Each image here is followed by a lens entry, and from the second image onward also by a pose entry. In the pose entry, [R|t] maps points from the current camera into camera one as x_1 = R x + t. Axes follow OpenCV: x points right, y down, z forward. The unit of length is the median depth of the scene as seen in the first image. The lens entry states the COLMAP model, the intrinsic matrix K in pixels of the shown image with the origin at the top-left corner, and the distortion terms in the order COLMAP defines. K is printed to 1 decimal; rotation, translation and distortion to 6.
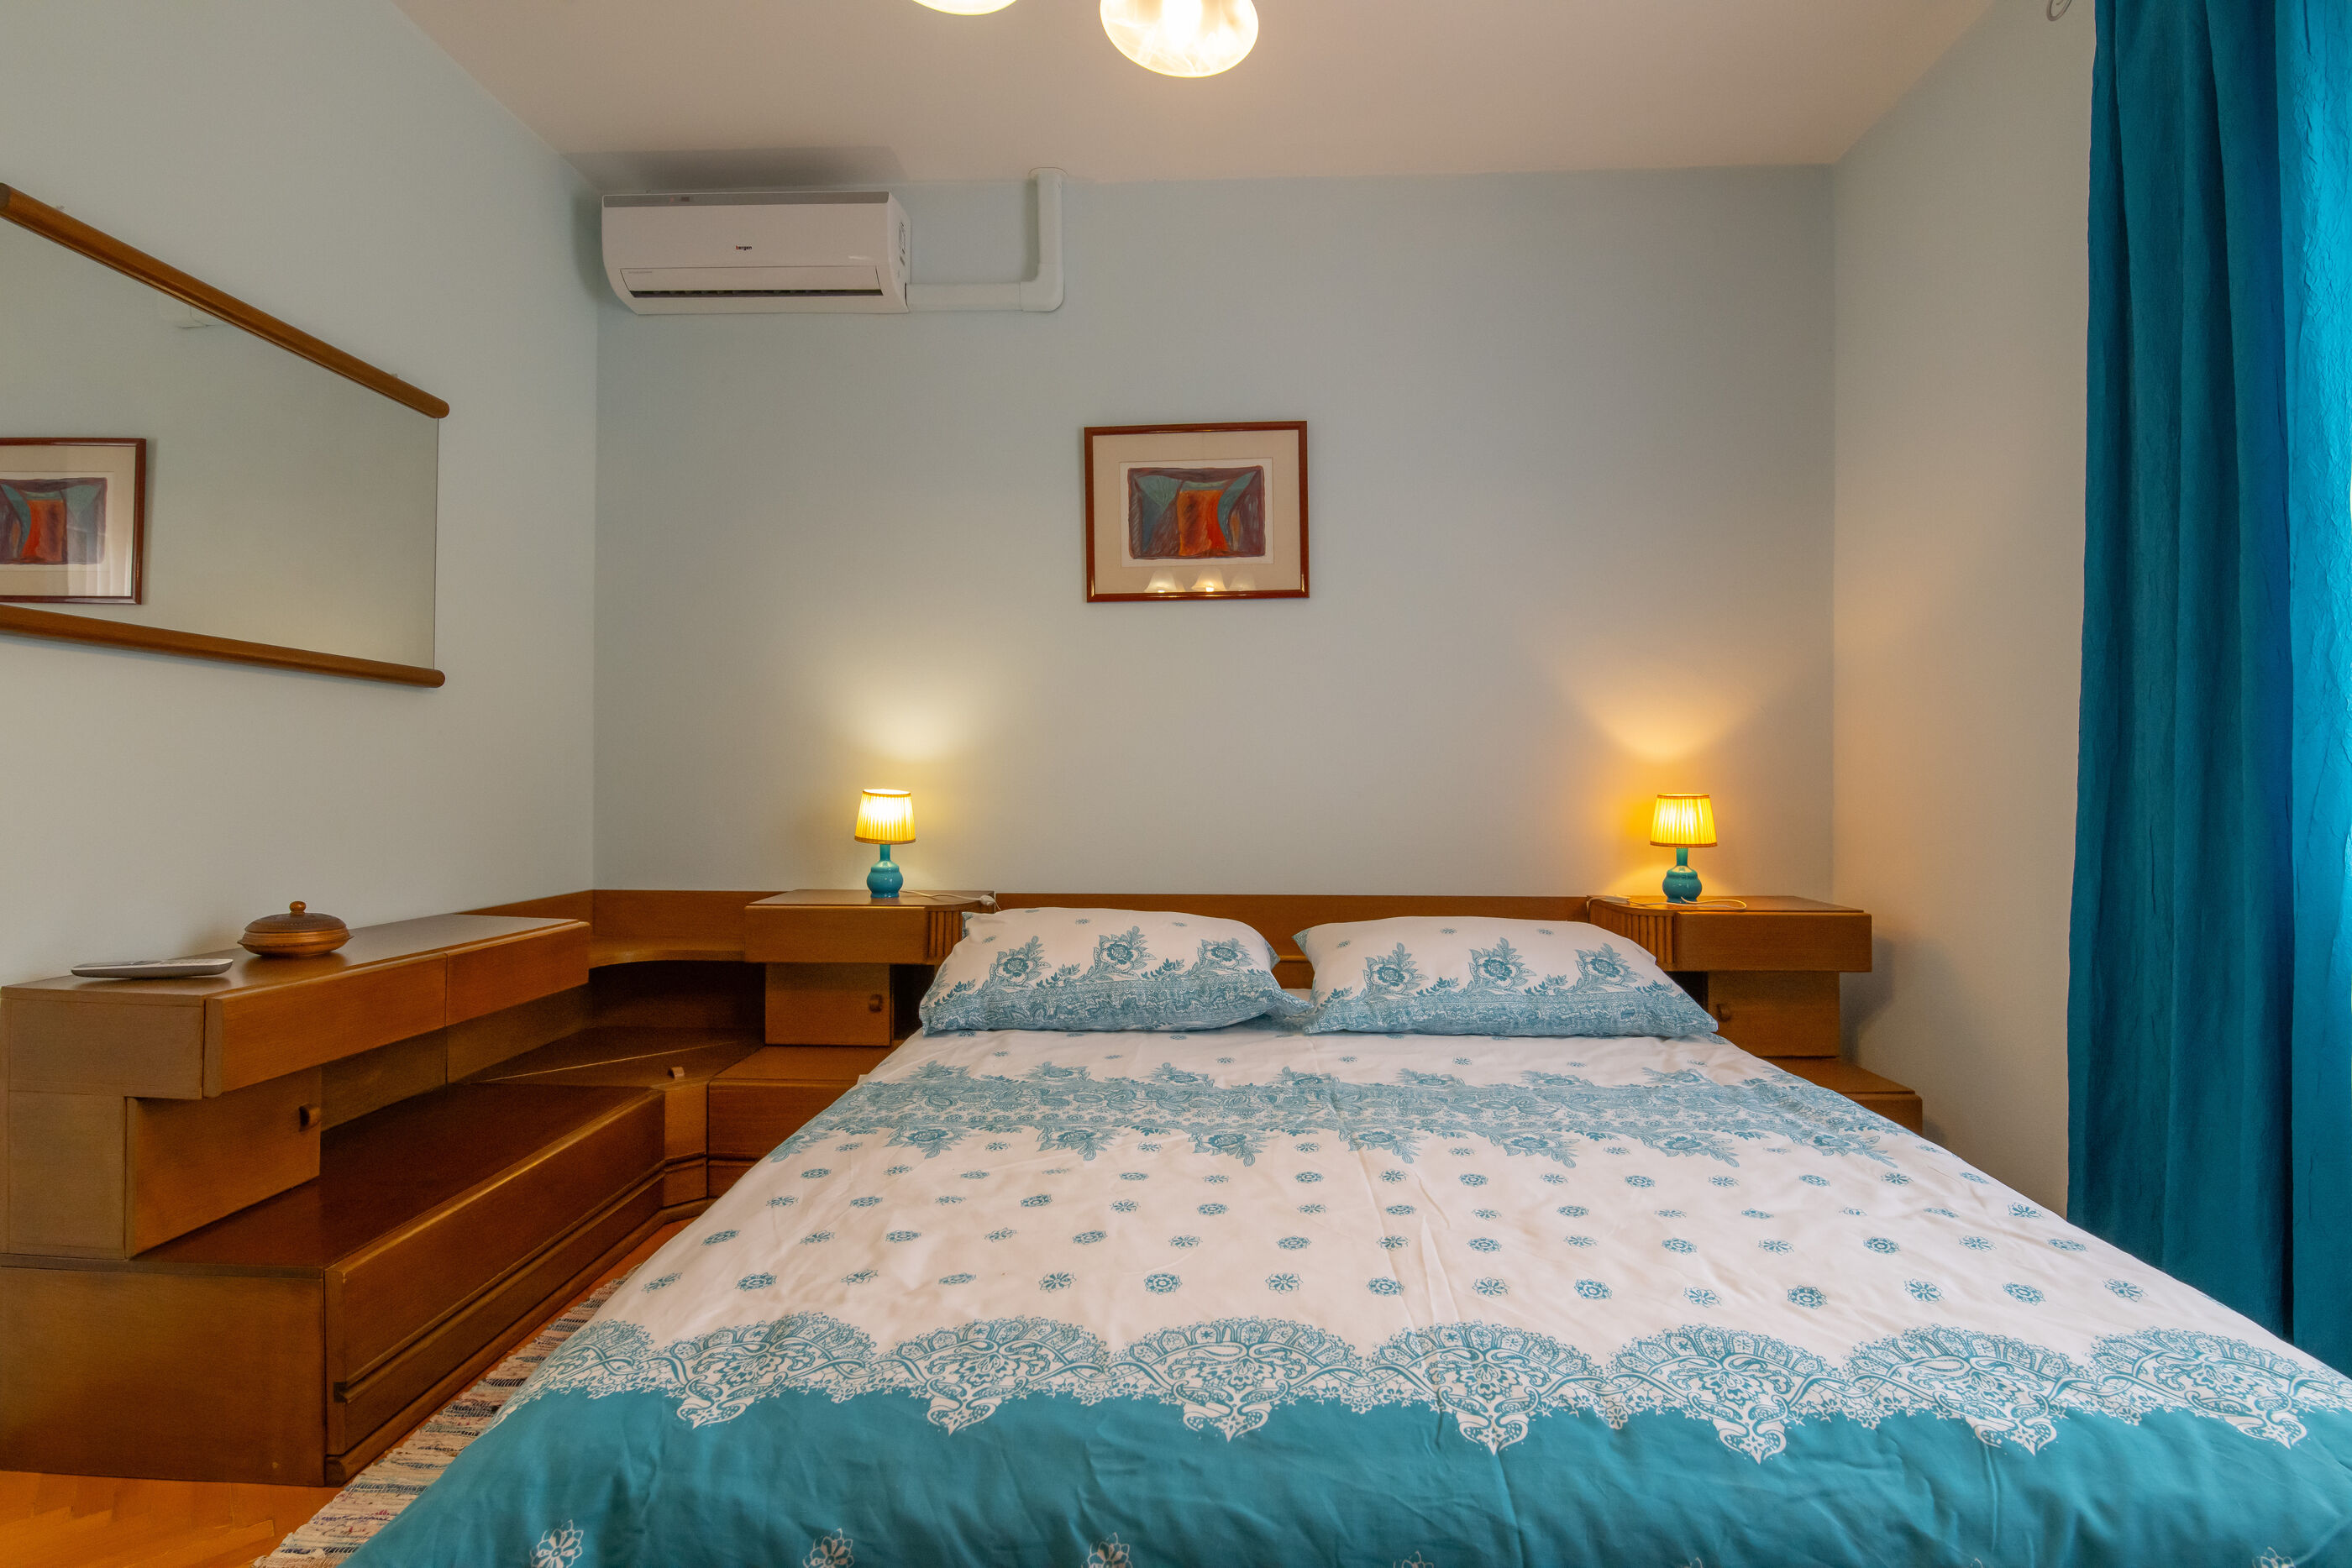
lens RADIAL K [[1070.9, 0, 1176.0], [0, 1070.9, 784.0], [0, 0, 1]] dist [-0.005121, -0.000489]
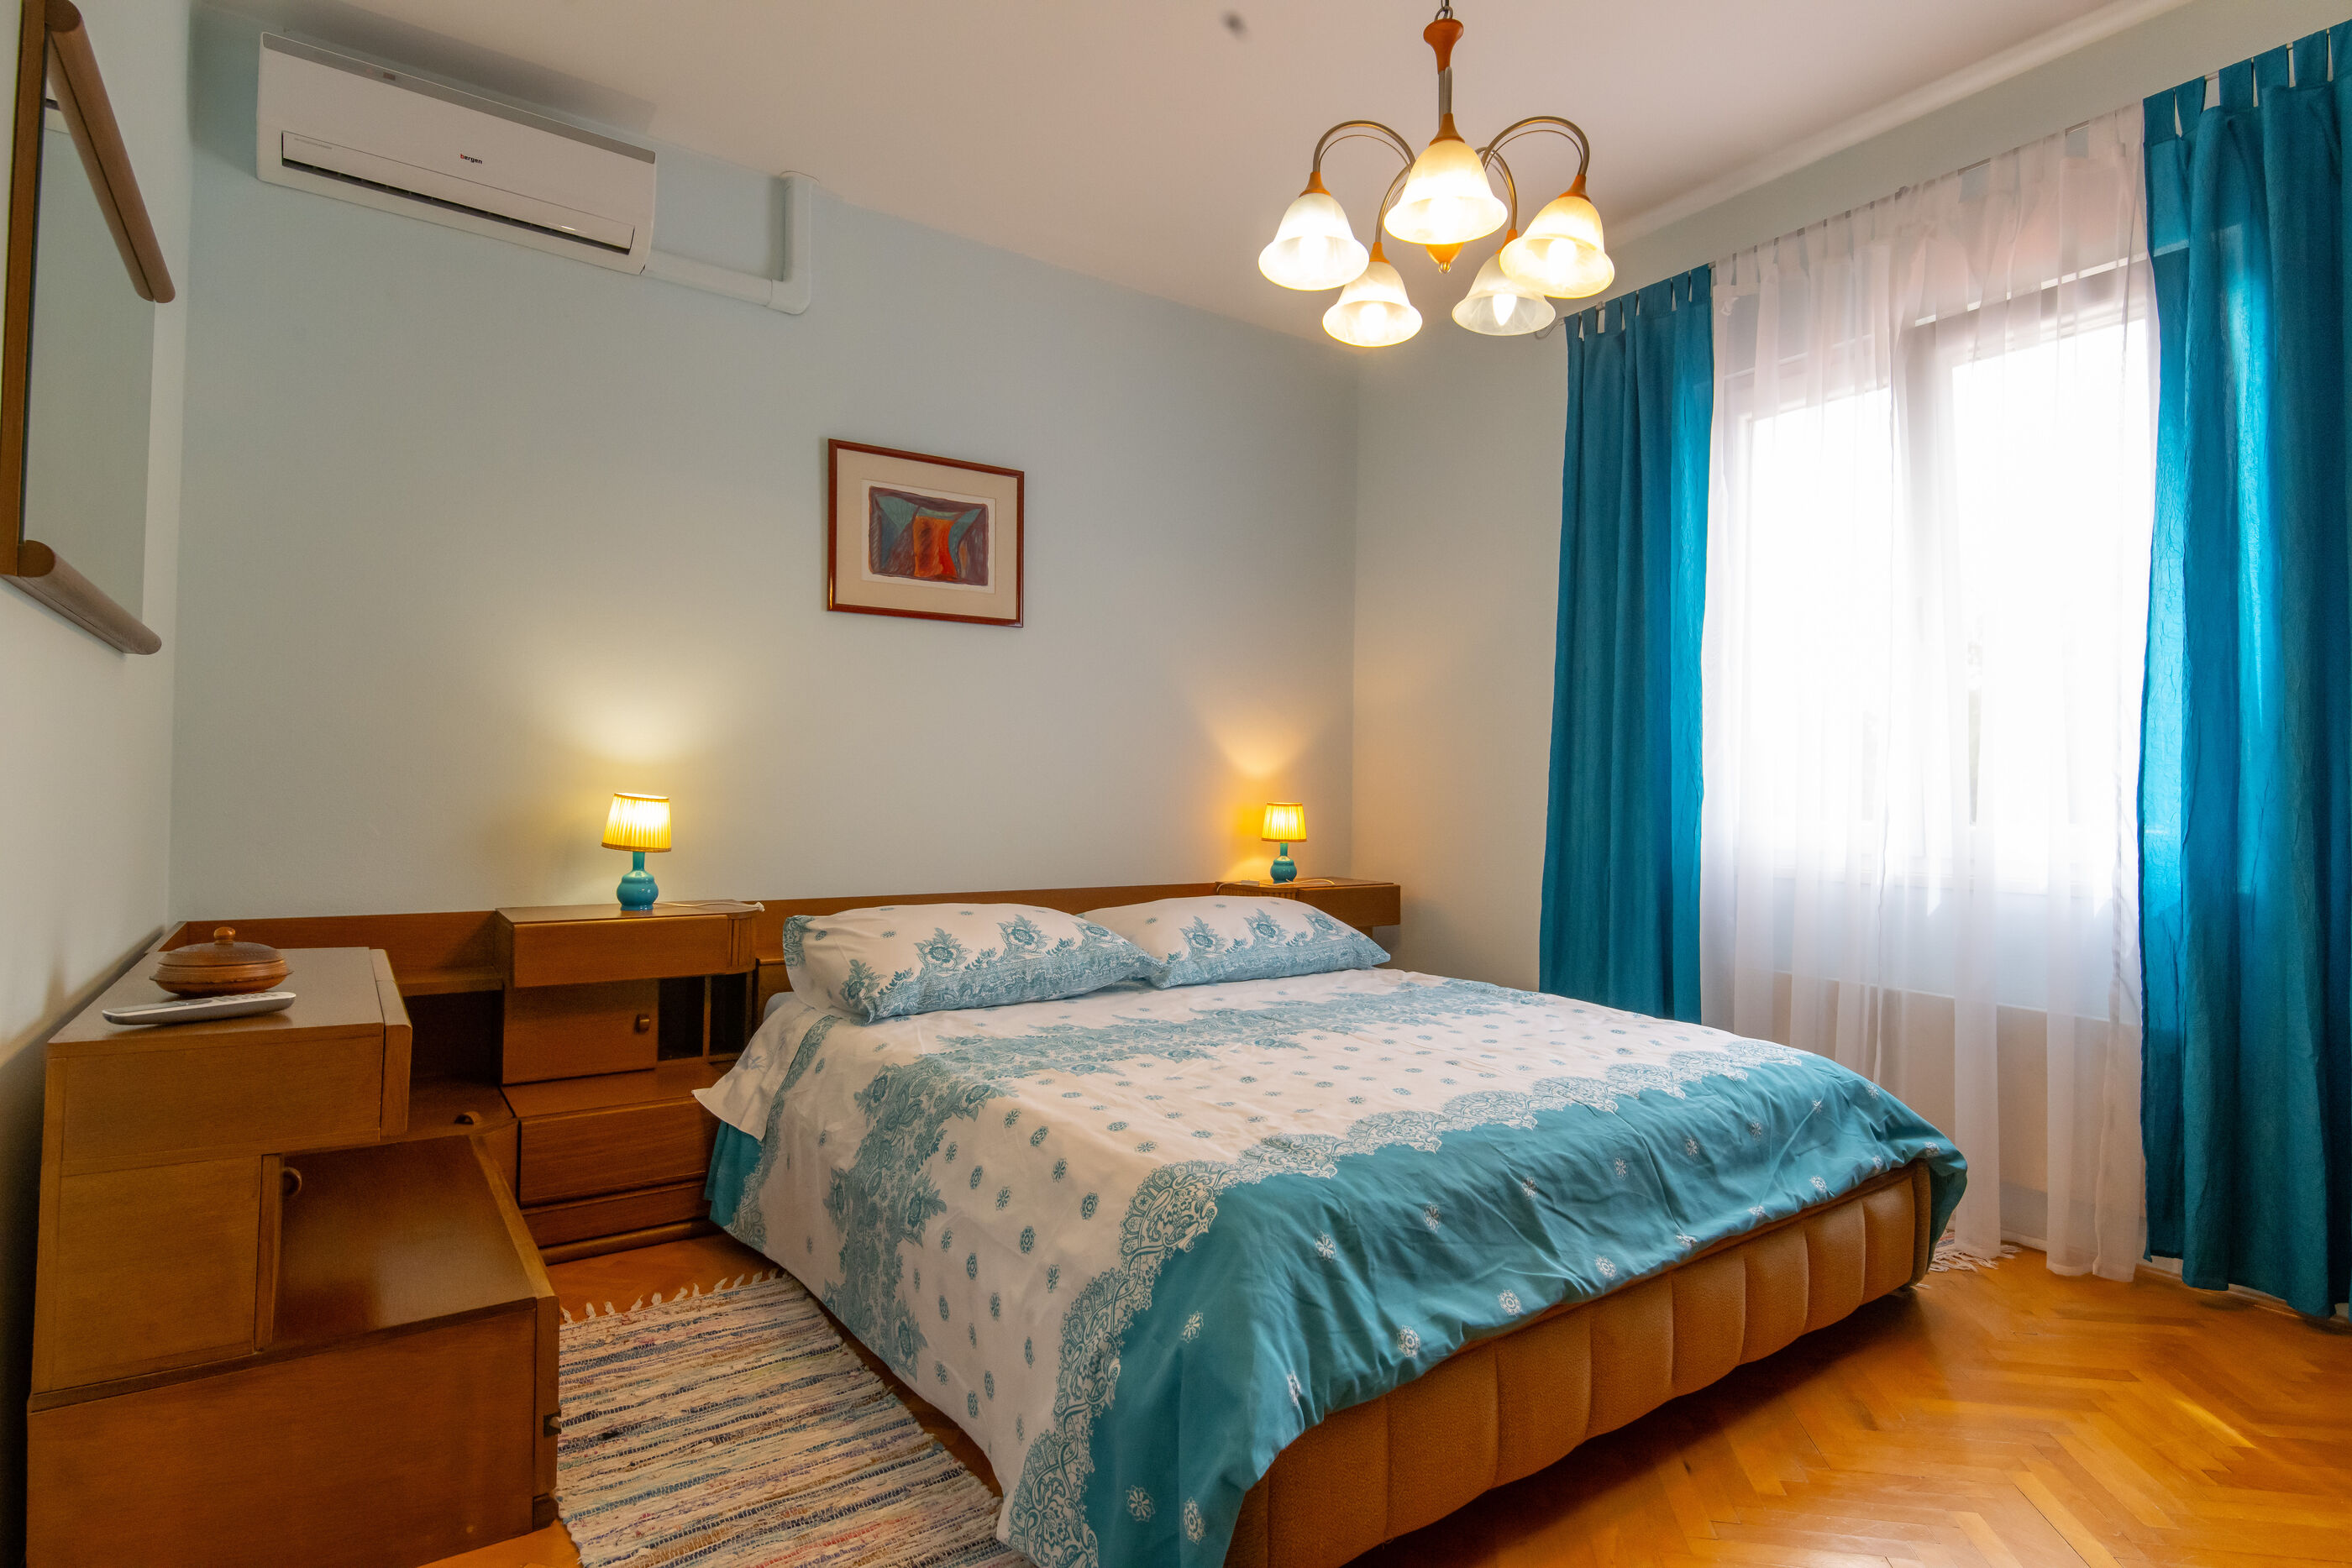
lens RADIAL K [[1185.2, 0, 1182.1], [0, 1185.2, 772.1], [0, 0, 1]] dist [0.000343, 0.000682]
pose [[0.791075, 0.021145, 0.611353, -0.593481], [-0.011394, 0.999738, -0.019834, 0.002196], [-0.611613, 0.008724, 0.791109, -0.109993]]
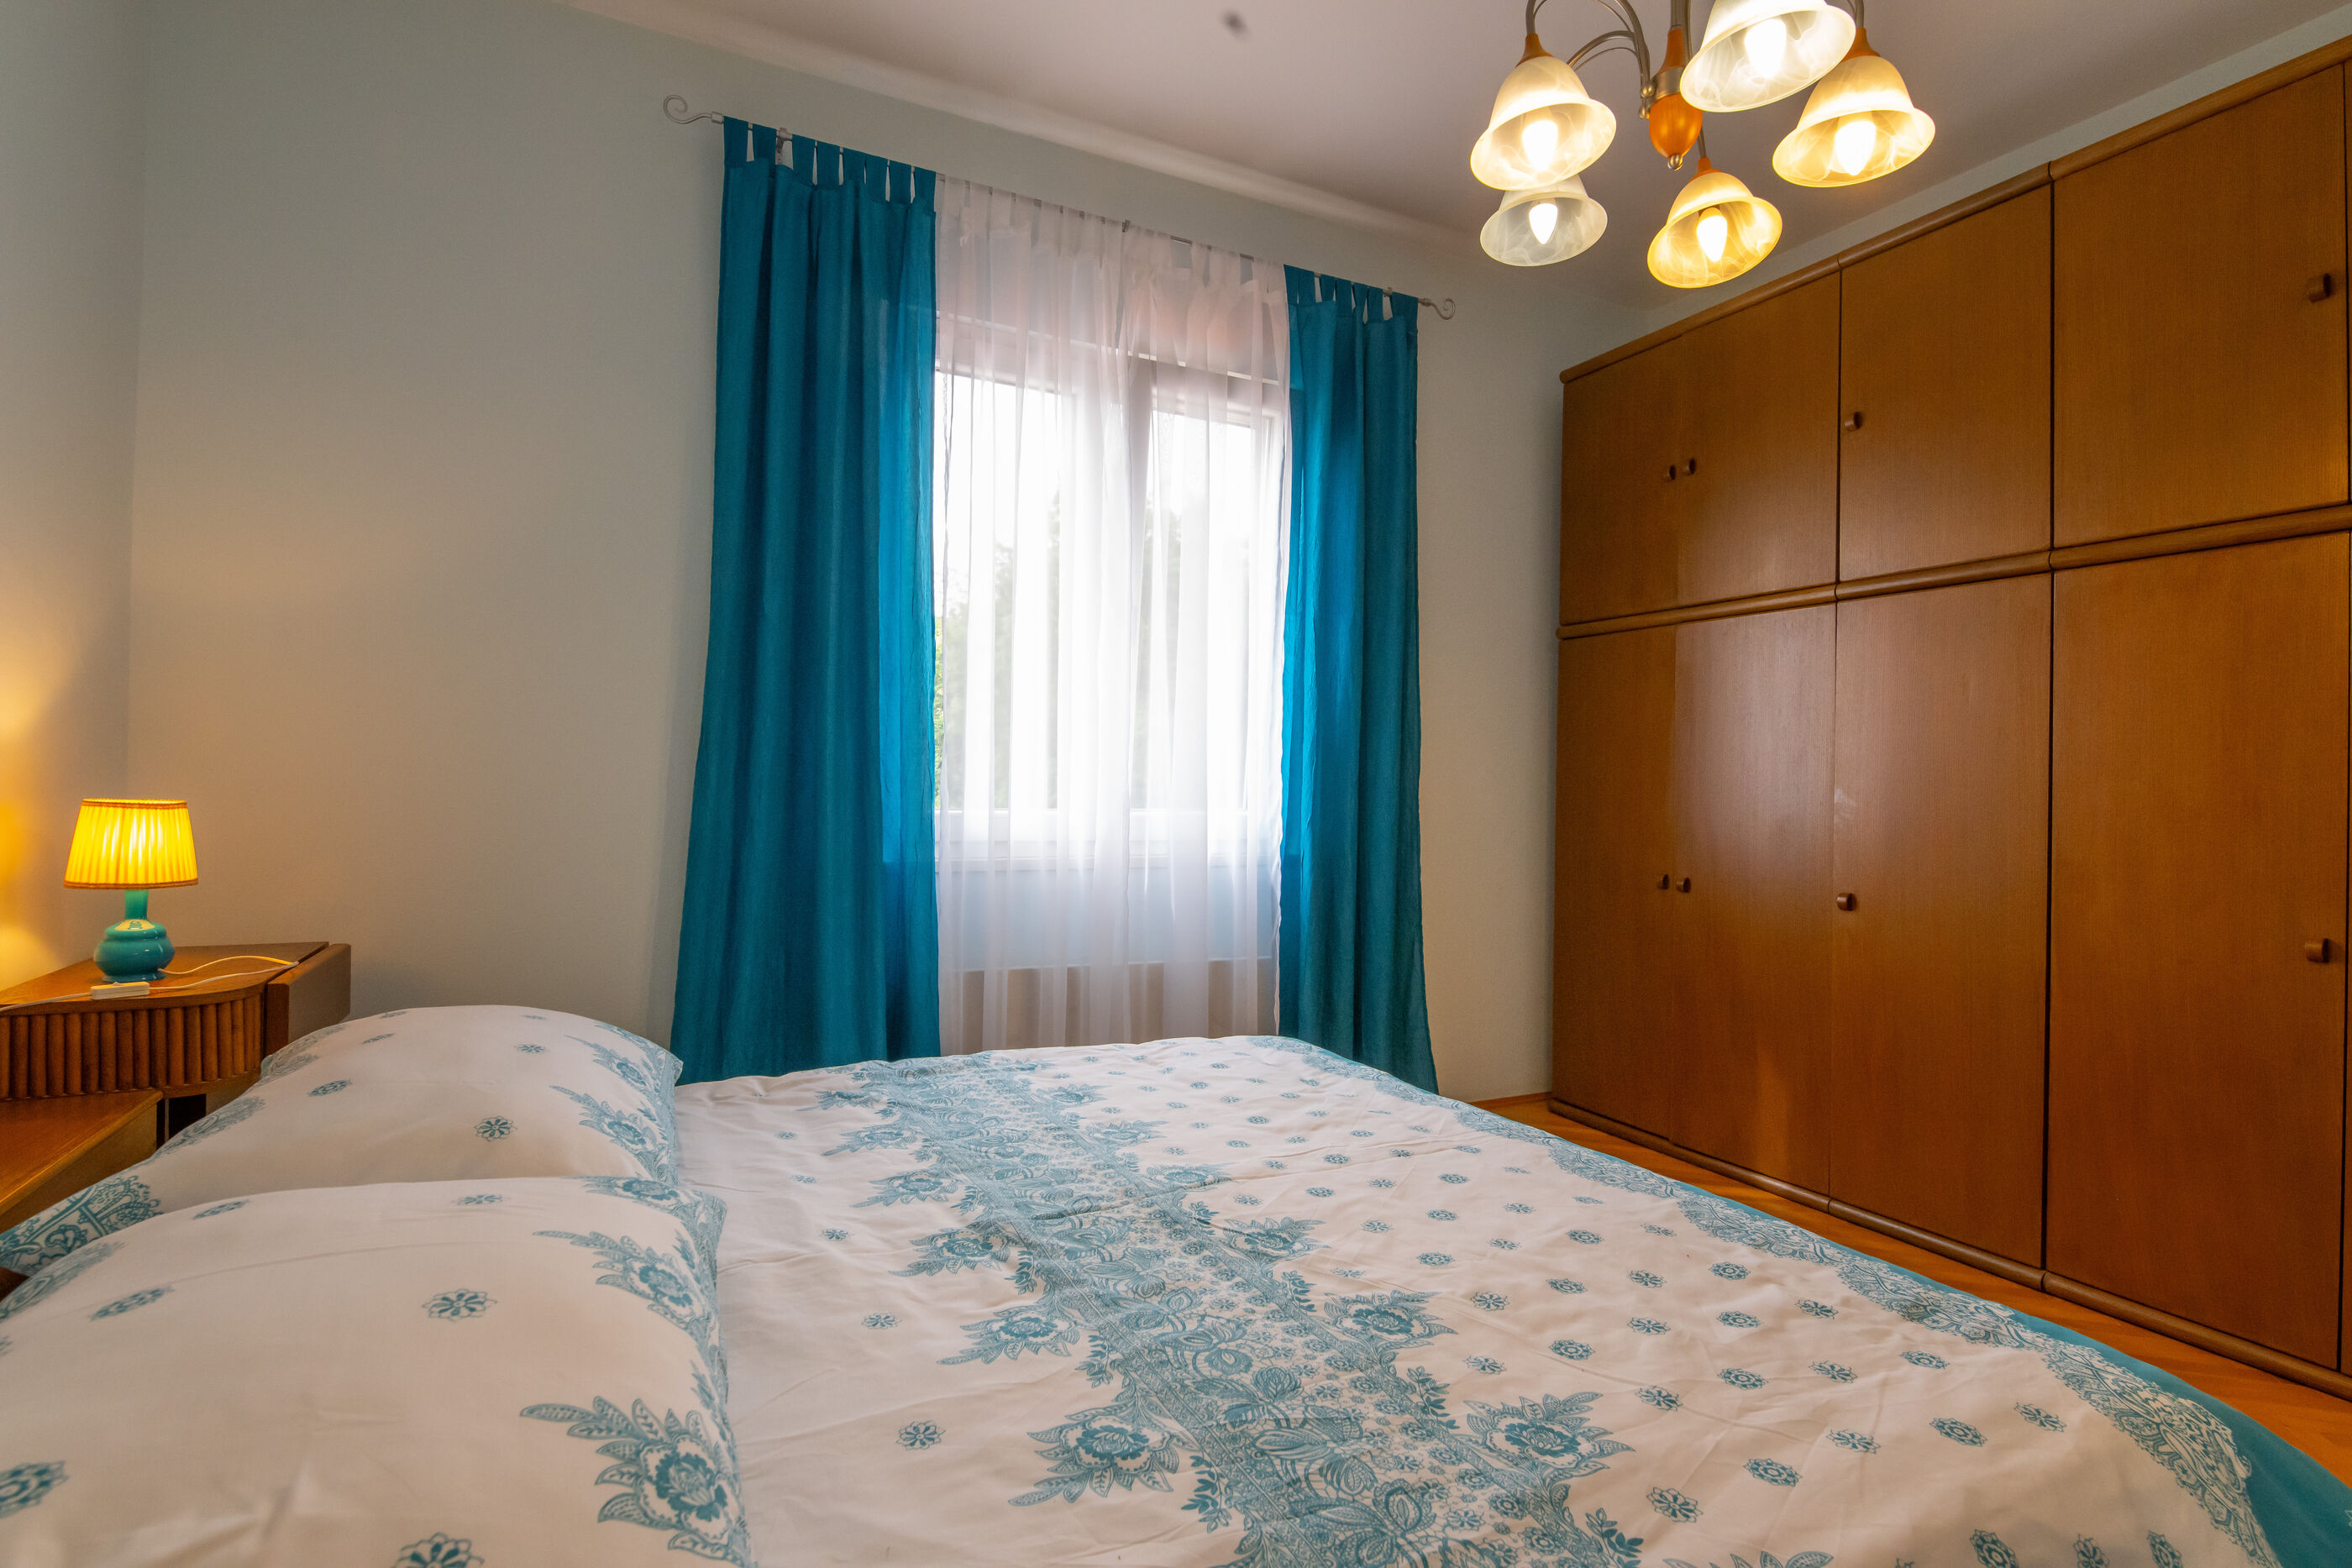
lens RADIAL K [[1105.7, 0, 1167.4], [0, 1105.7, 771.4], [0, 0, 1]] dist [-0.002180, -0.007545]
pose [[-0.478590, -0.003810, 0.878030, -0.387307], [-0.015571, 0.999870, -0.004149, -0.015834], [-0.877900, -0.015658, -0.478588, 0.864314]]
